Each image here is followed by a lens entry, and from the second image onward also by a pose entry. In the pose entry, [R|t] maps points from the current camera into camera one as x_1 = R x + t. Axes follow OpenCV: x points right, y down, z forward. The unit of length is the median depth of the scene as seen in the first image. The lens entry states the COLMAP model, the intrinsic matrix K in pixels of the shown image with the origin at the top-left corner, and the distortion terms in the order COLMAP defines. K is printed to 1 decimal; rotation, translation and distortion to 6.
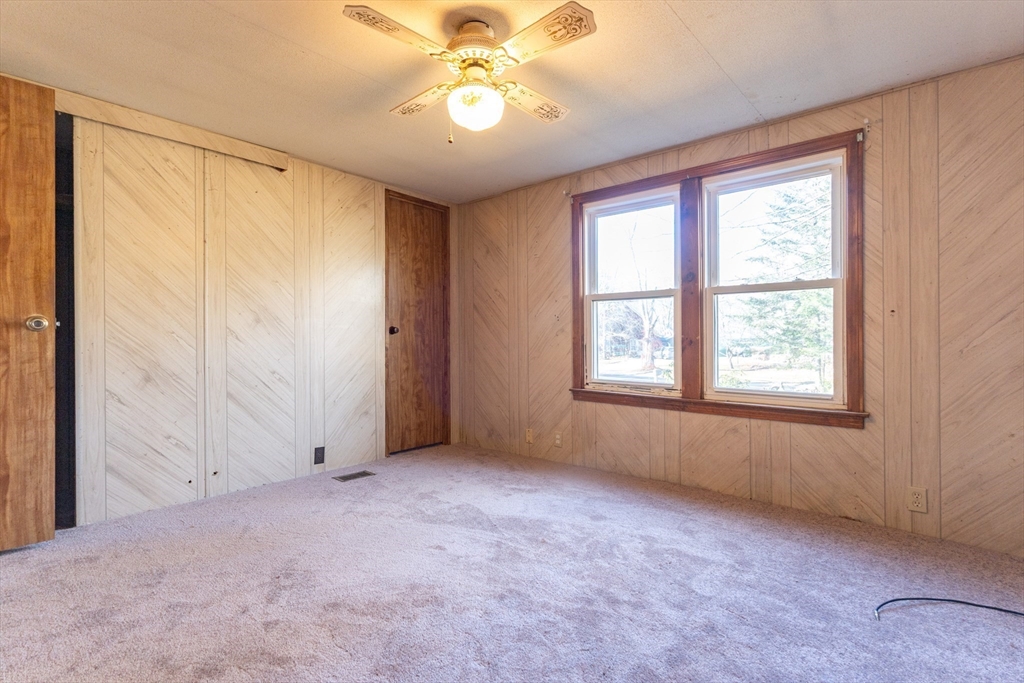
lens RADIAL K [[492.9, 0, 512.0], [0, 492.9, 341.5], [0, 0, 1]] dist [-0.002601, -0.000203]
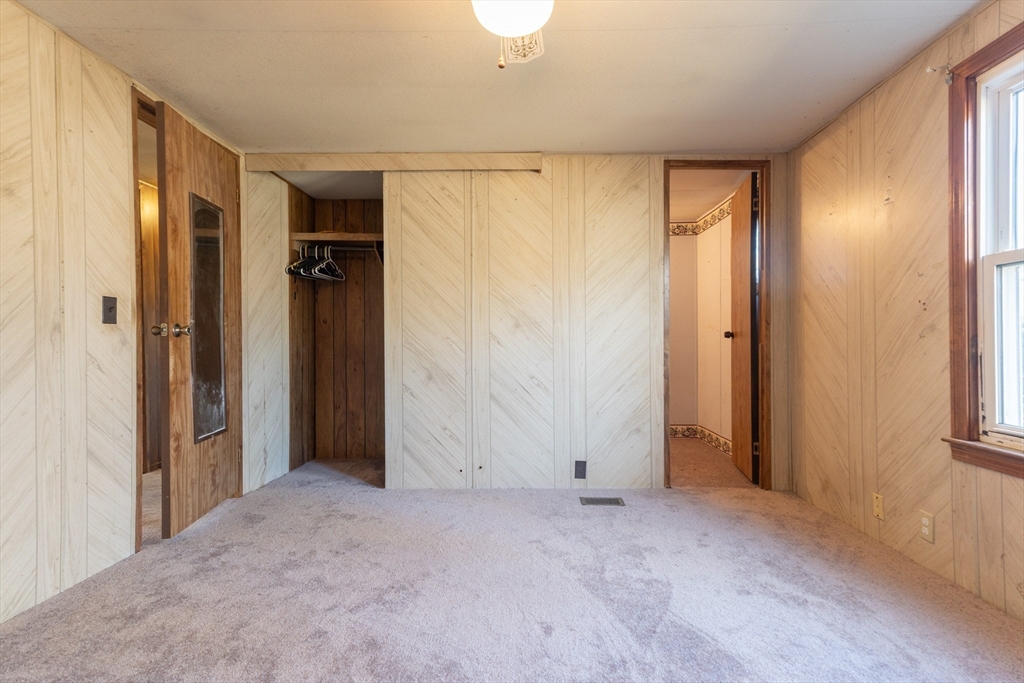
lens RADIAL K [[496.2, 0, 516.3], [0, 496.2, 347.0], [0, 0, 1]] dist [0.016577, 0.000225]
pose [[0.640064, 0.005530, -0.768302, 0.265024], [-0.003422, 0.999985, 0.004347, -0.002651], [0.768314, -0.000153, 0.640073, 0.332858]]
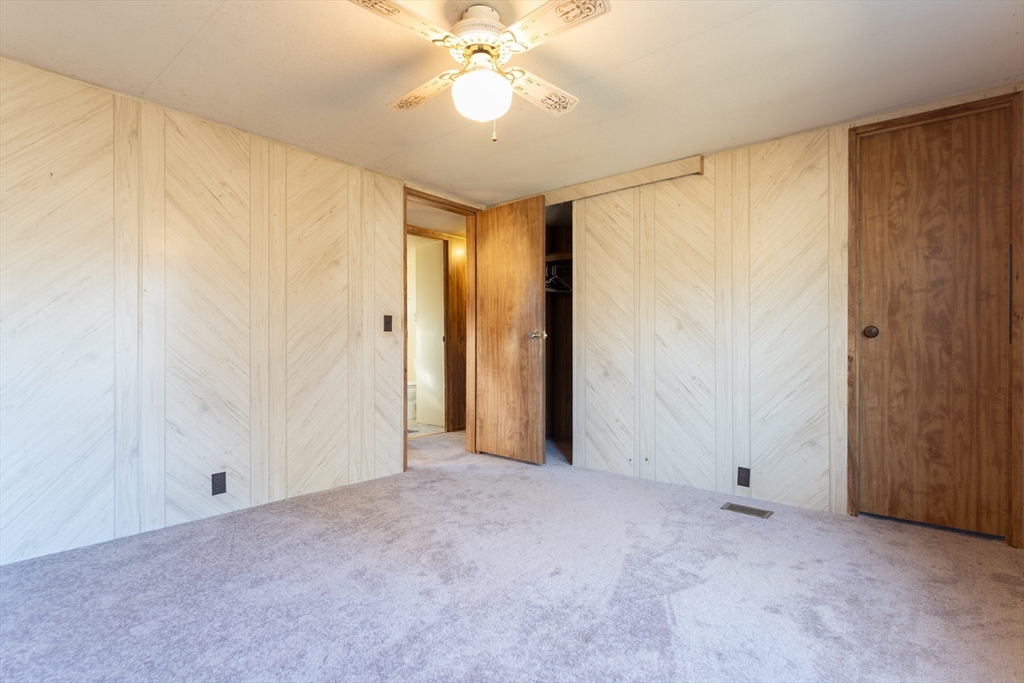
lens RADIAL K [[490.0, 0, 515.1], [0, 490.0, 350.5], [0, 0, 1]] dist [-0.004147, 0.000035]
pose [[0.017137, 0.009237, -0.999810, 0.508585], [-0.008794, 0.999920, 0.009087, 0.001217], [0.999814, 0.008637, 0.017217, 0.615519]]
